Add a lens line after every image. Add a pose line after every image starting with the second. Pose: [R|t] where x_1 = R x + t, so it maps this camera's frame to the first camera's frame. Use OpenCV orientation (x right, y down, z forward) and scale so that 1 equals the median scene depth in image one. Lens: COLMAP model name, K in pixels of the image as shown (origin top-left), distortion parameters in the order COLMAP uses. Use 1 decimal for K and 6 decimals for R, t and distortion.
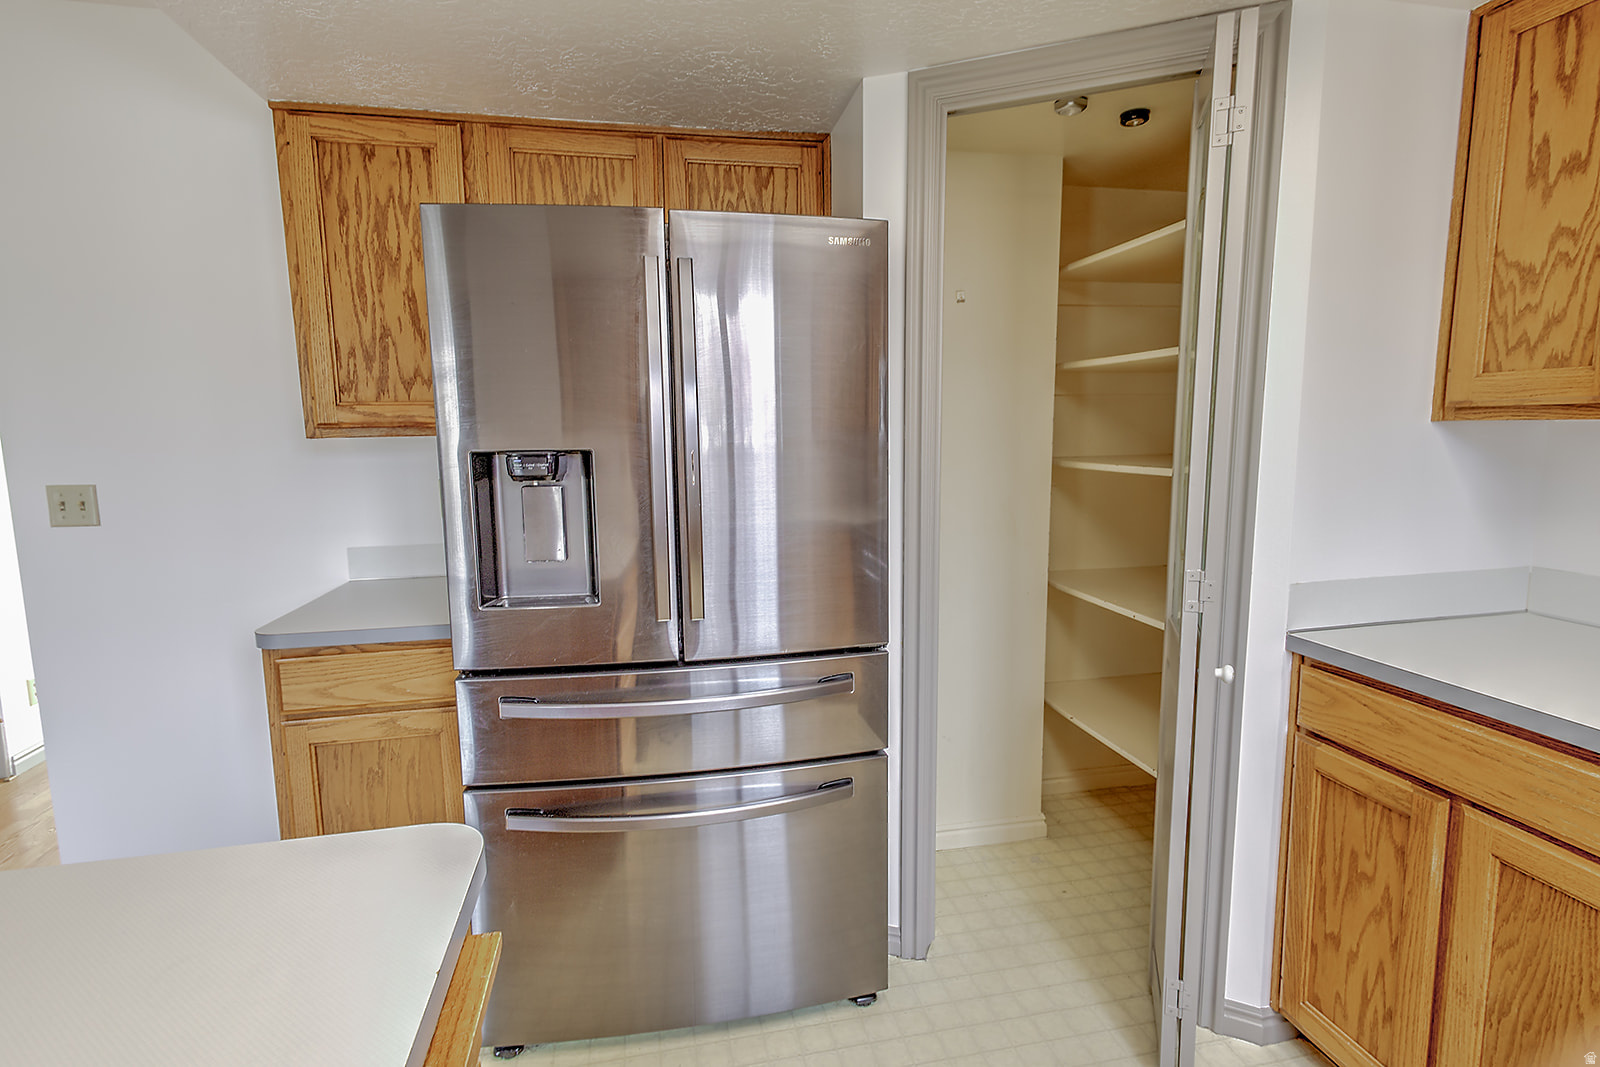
lens RADIAL K [[772.0, 0, 793.7], [0, 772.0, 530.2], [0, 0, 1]] dist [0.010464, -0.003560]
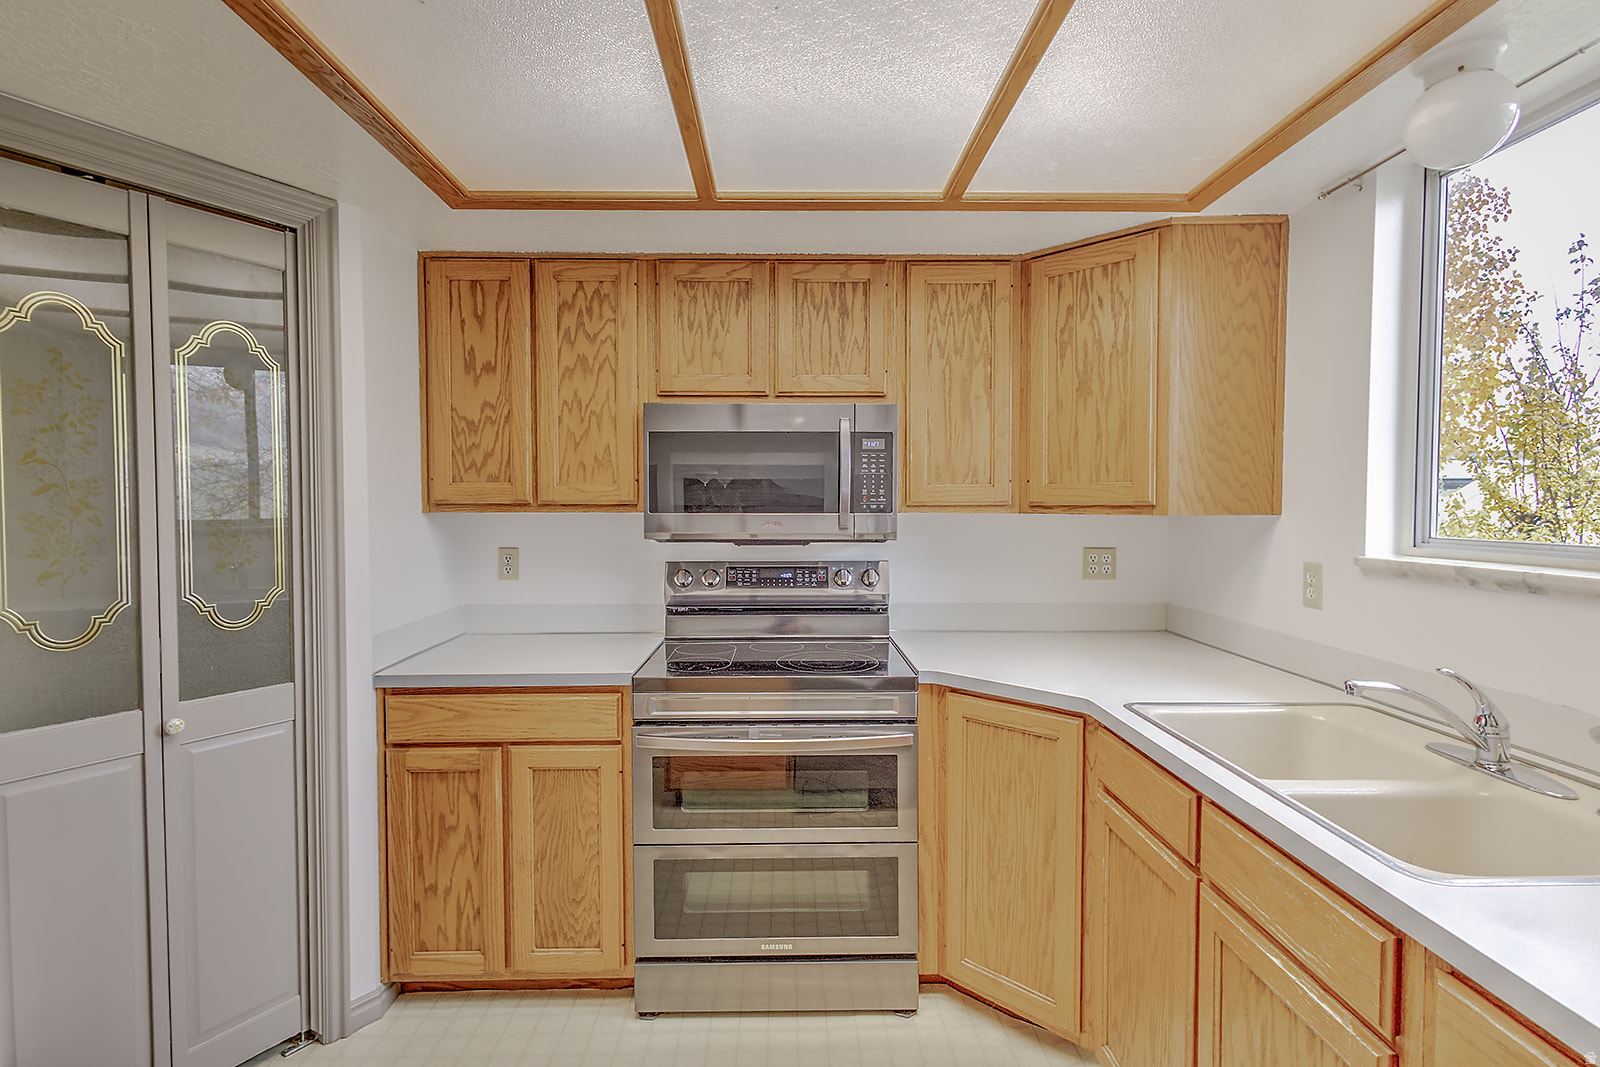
lens RADIAL K [[772.0, 0, 791.1], [0, 772.0, 529.6], [0, 0, 1]] dist [0.010464, -0.003560]
pose [[0.184565, -0.016447, 0.982683, -0.549644], [0.125855, 0.992024, -0.007035, -0.010901], [-0.974729, 0.124974, 0.185163, 0.057627]]
